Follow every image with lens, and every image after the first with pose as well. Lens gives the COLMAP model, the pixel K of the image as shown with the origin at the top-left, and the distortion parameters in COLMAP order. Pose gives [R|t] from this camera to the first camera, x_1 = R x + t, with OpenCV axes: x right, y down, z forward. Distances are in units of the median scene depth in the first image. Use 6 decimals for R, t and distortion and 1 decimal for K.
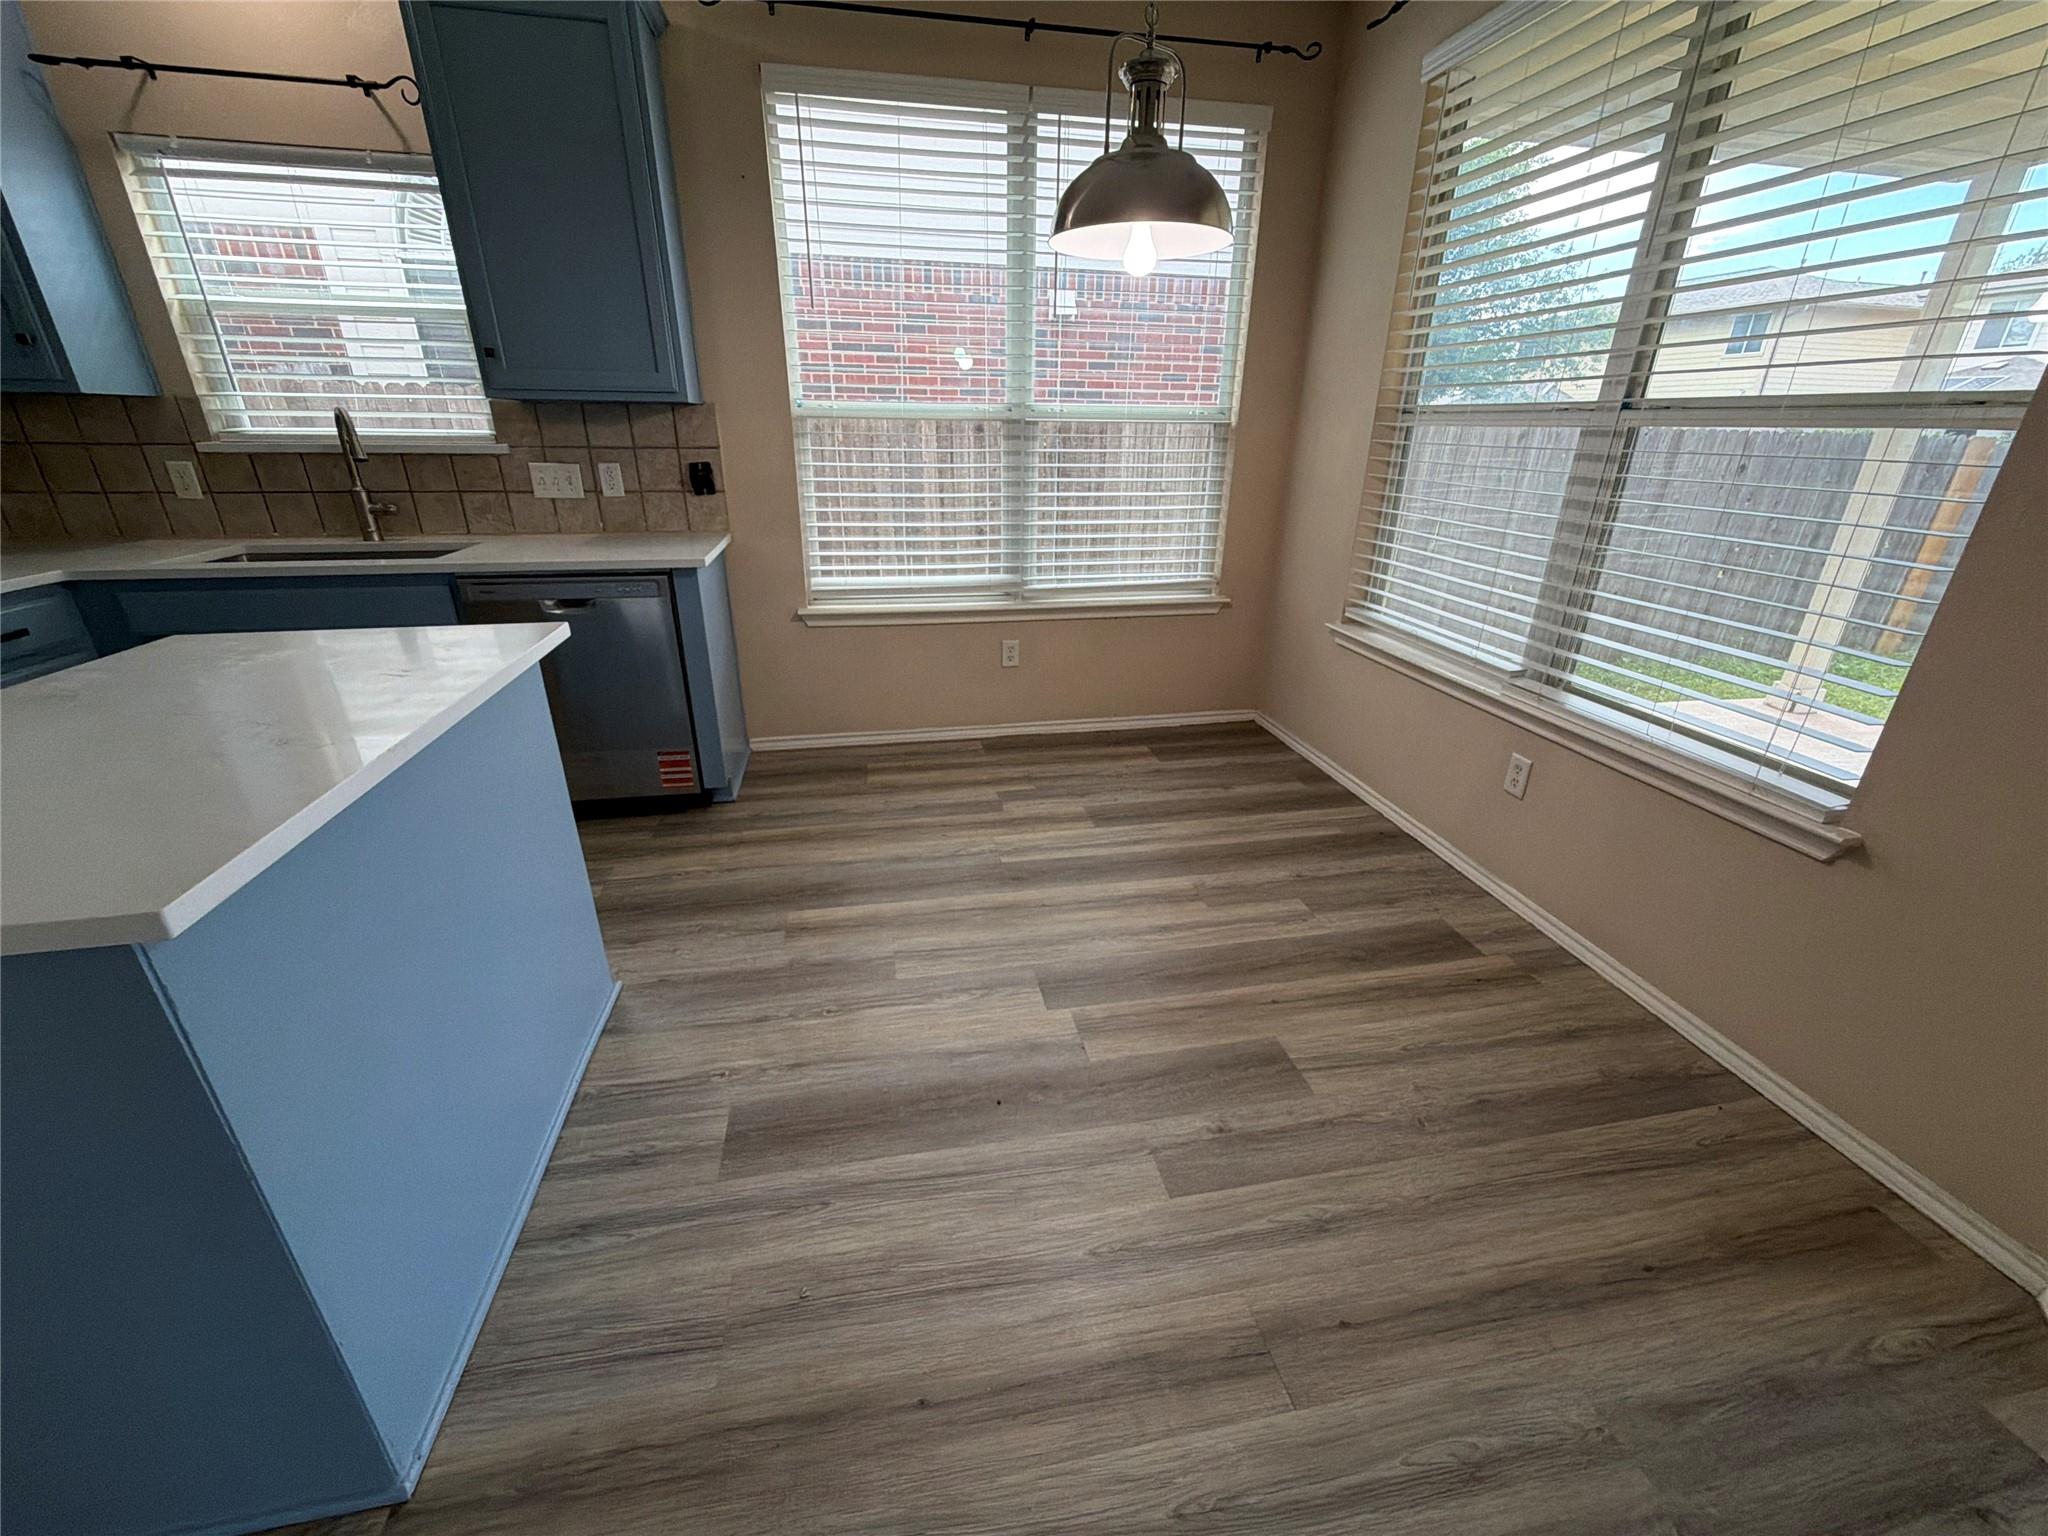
lens RADIAL K [[818.1, 0, 1030.8], [0, 818.1, 770.4], [0, 0, 1]] dist [-0.000726, 0.000054]
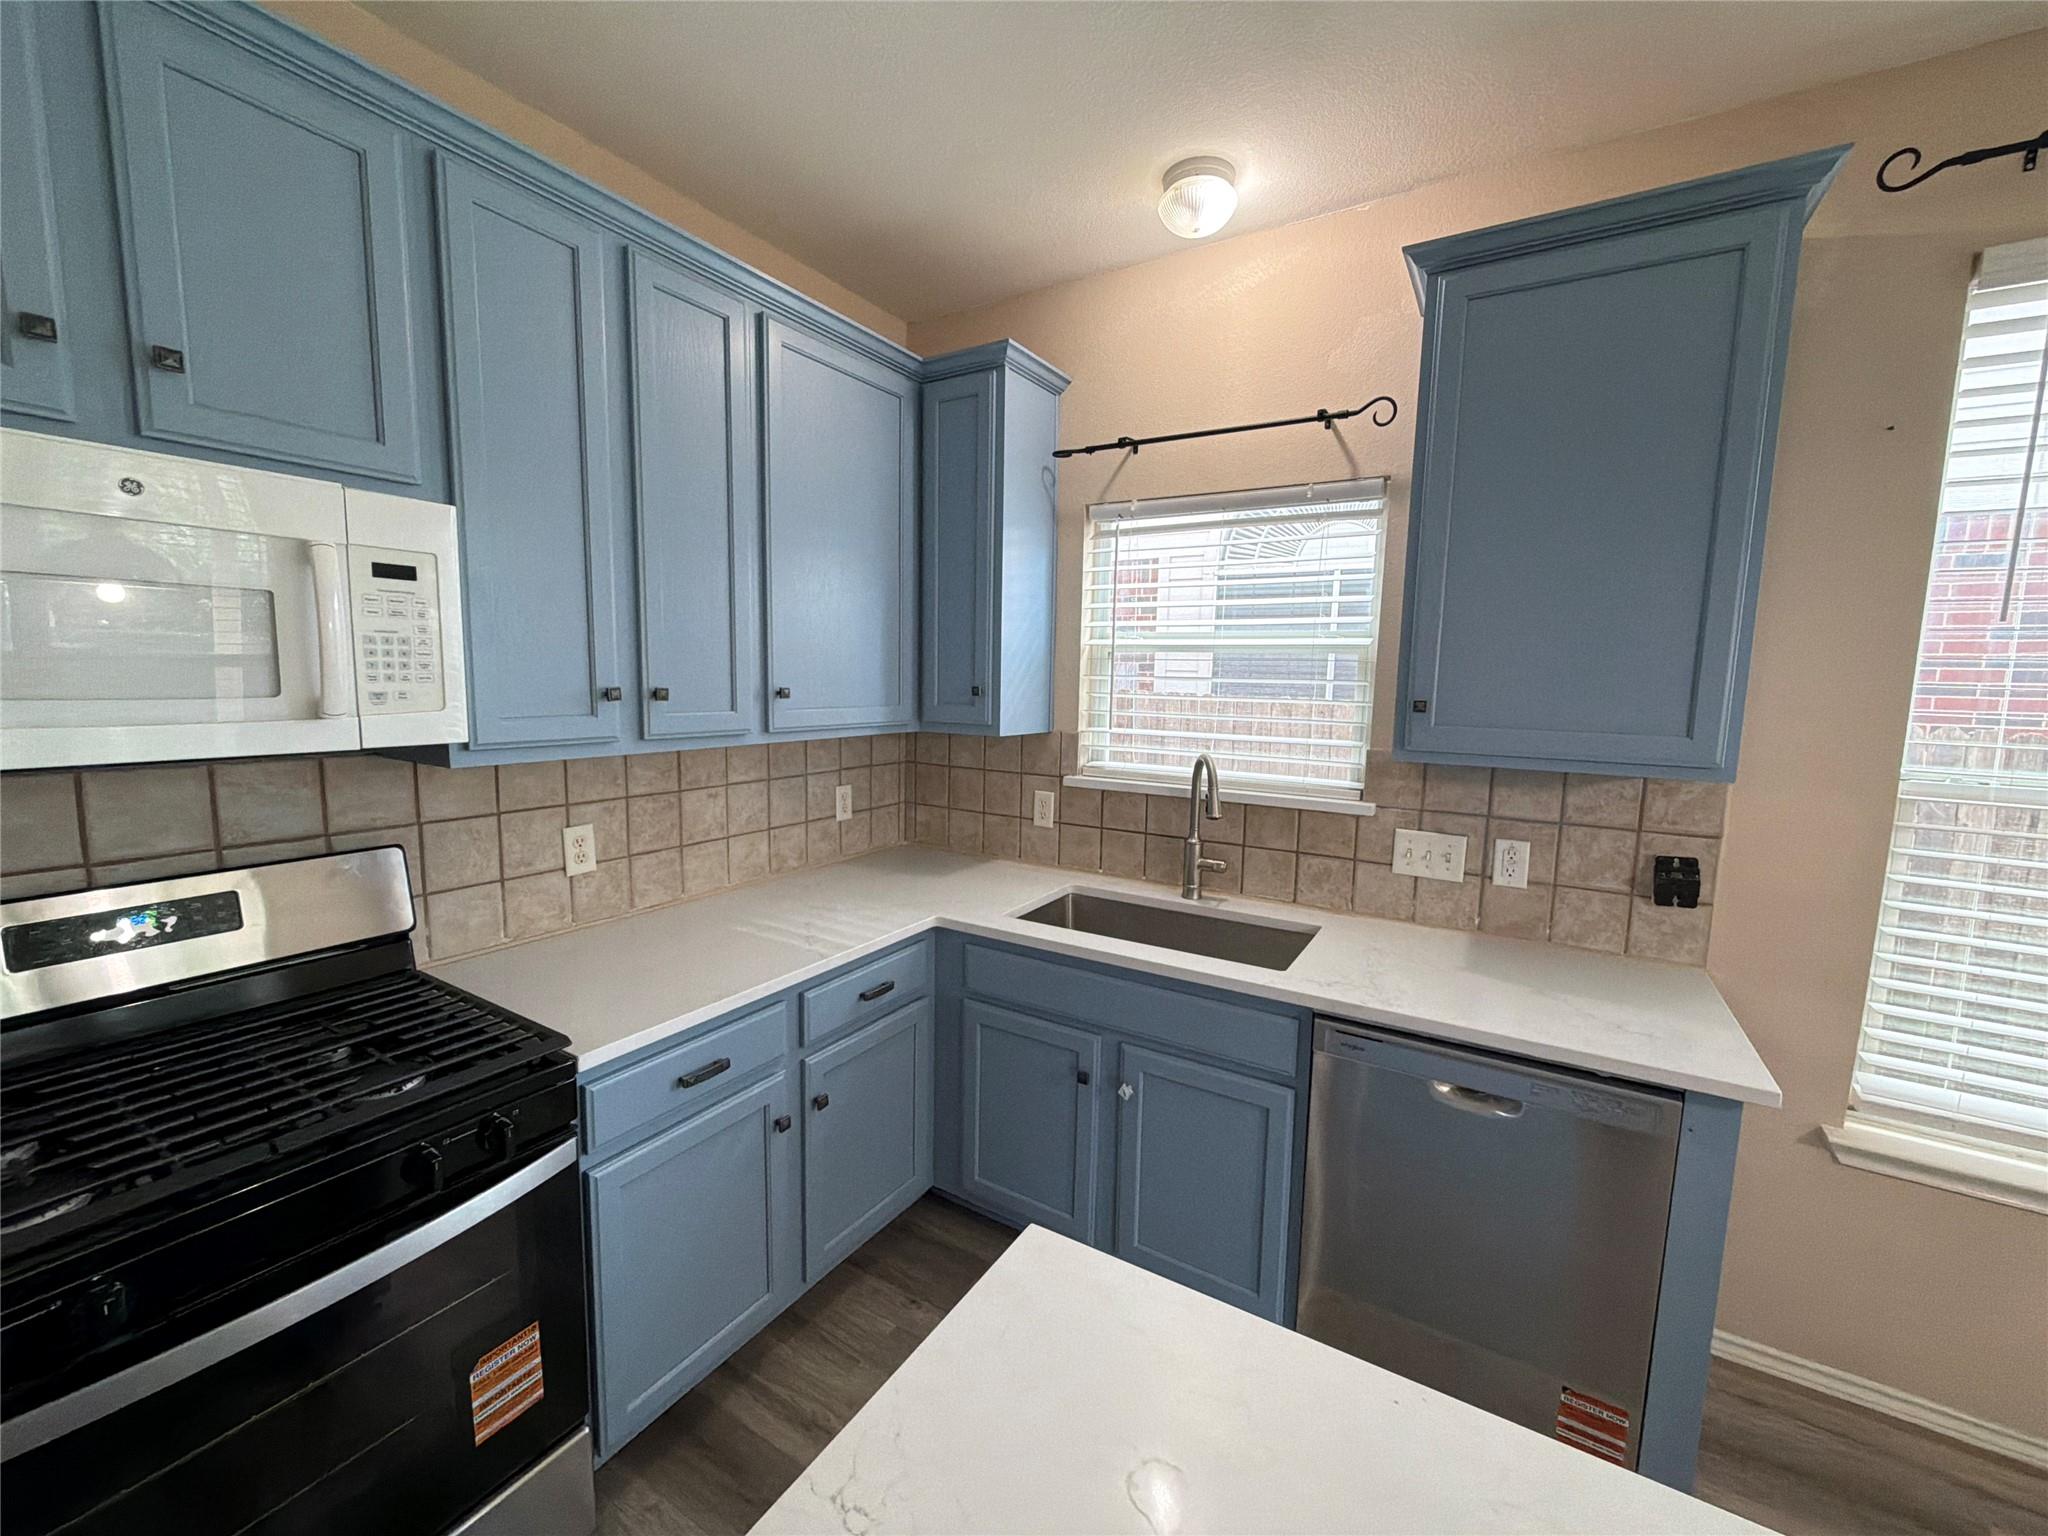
lens RADIAL K [[818.1, 0, 1024.7], [0, 818.1, 769.3], [0, 0, 1]] dist [-0.000726, 0.000054]
pose [[0.733727, 0.081206, -0.674574, -0.395448], [-0.272716, 0.944545, -0.182924, -0.216214], [0.622311, 0.318183, 0.715184, 0.268636]]
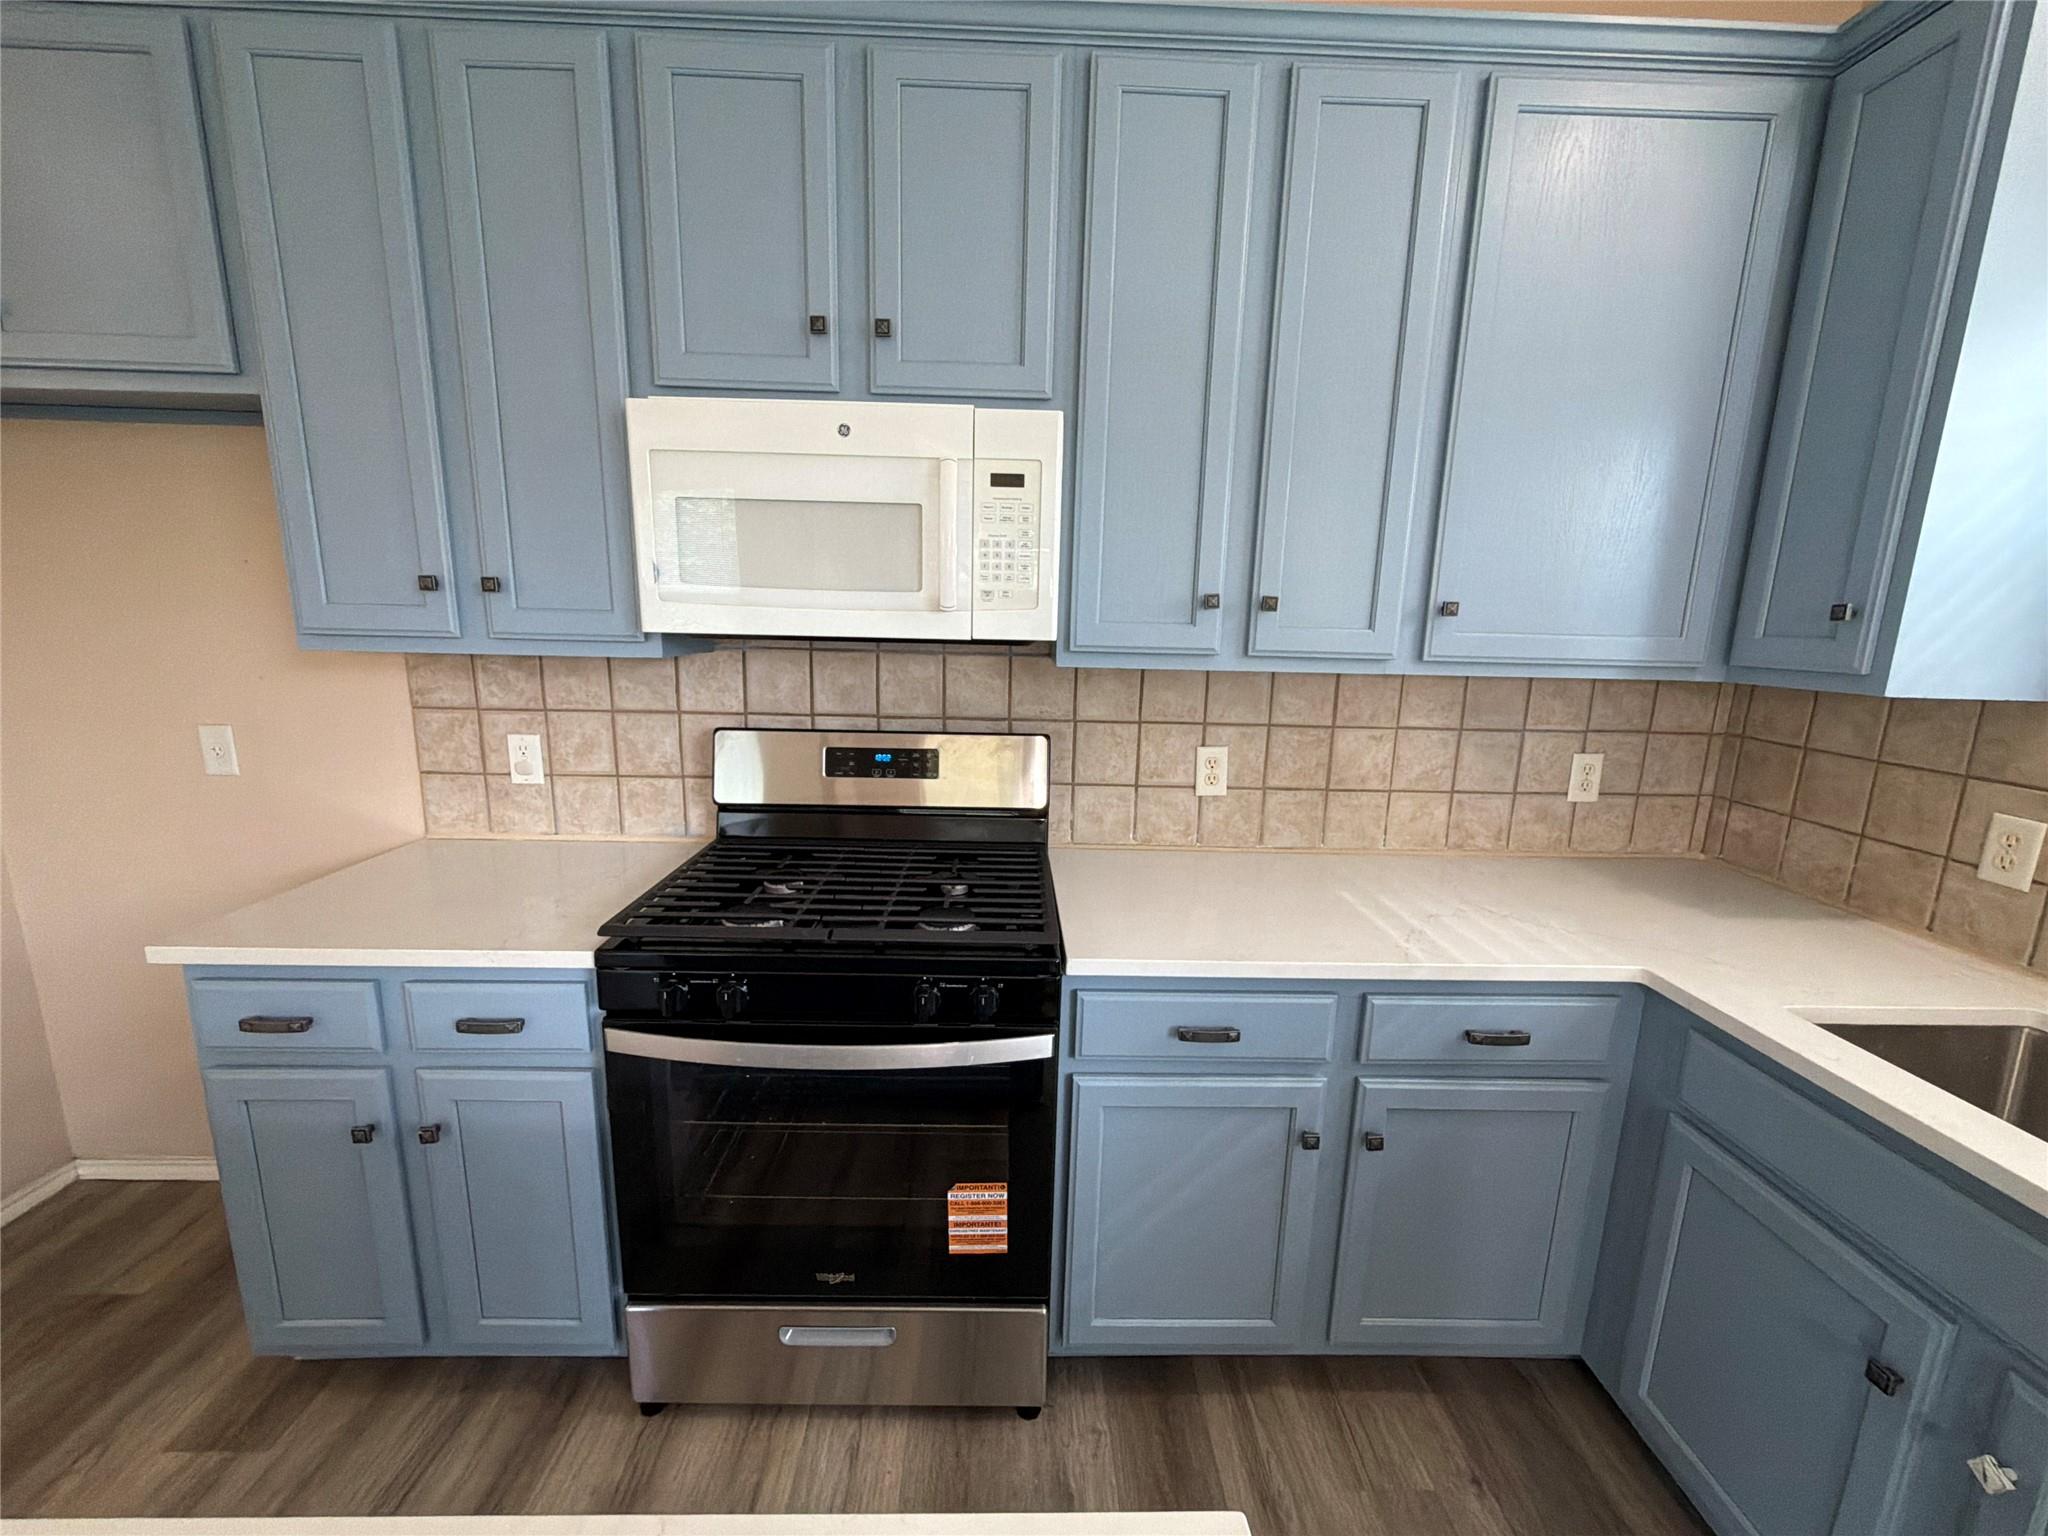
lens RADIAL K [[818.1, 0, 1022.3], [0, 818.1, 769.0], [0, 0, 1]] dist [-0.000726, 0.000054]
pose [[-0.176647, 0.168339, -0.969772, -0.451782], [-0.405226, 0.885454, 0.227515, -0.270868], [0.896988, 0.433167, -0.088197, 0.480391]]
